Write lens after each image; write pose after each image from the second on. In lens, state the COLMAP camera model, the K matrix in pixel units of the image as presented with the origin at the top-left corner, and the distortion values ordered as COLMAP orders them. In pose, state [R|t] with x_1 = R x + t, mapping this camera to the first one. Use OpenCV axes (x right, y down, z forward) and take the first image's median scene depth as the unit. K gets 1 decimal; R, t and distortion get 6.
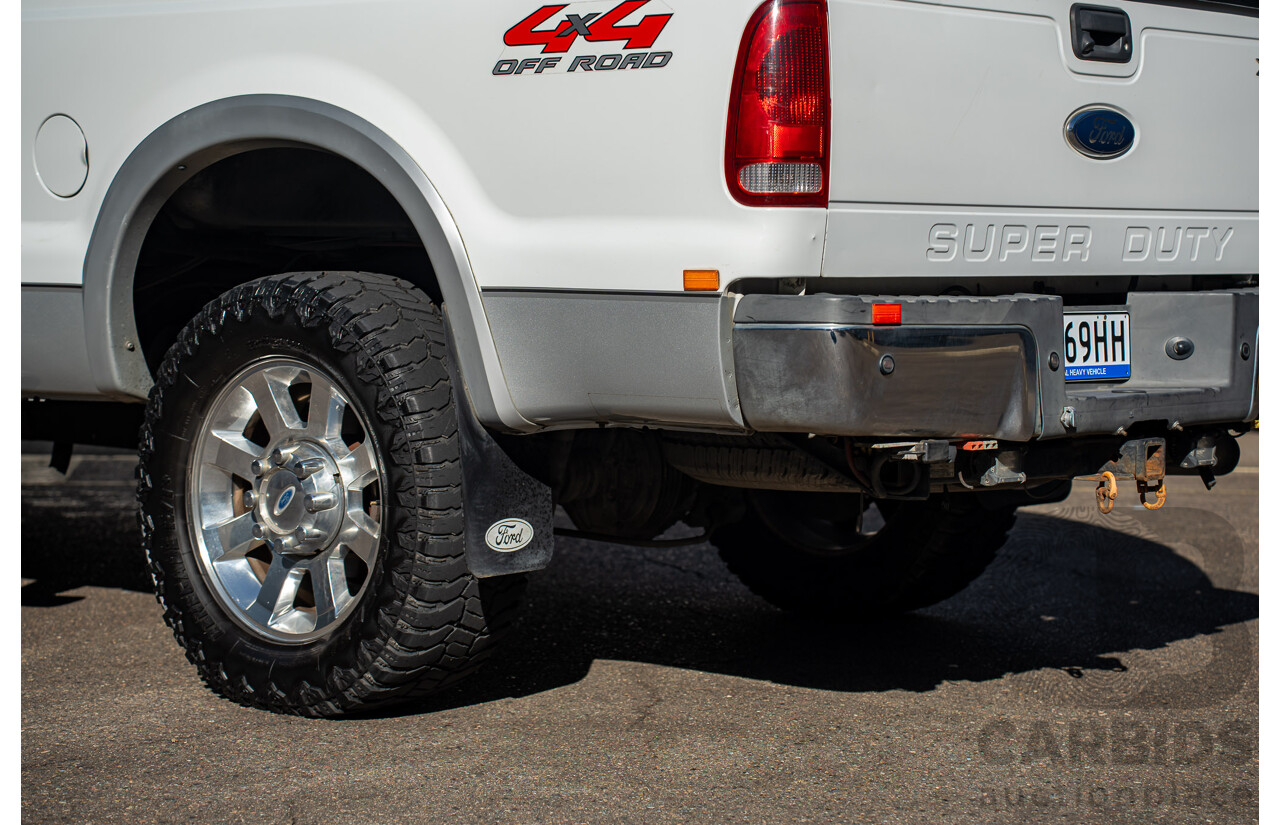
lens RADIAL K [[2513.6, 0, 638.3], [0, 2513.6, 402.2], [0, 0, 1]] dist [0.591850, 0.341195]
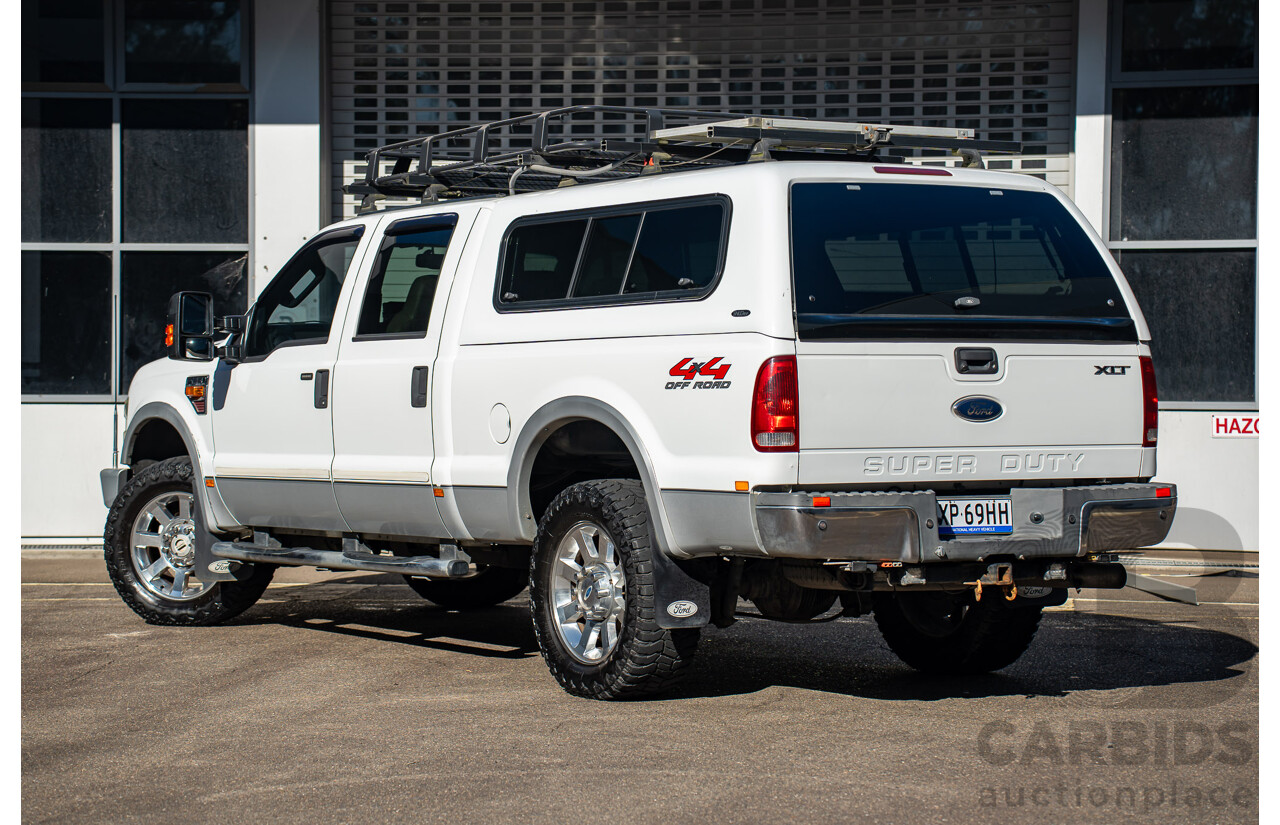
lens RADIAL K [[2740.1, 0, 613.5], [0, 2740.1, 390.5], [0, 0, 1]] dist [0.619208, 0.093059]
pose [[0.961220, -0.017240, -0.275243, 0.492370], [0.000100, 0.998066, -0.062166, 0.014060], [0.275782, 0.059727, 0.959363, -1.120871]]
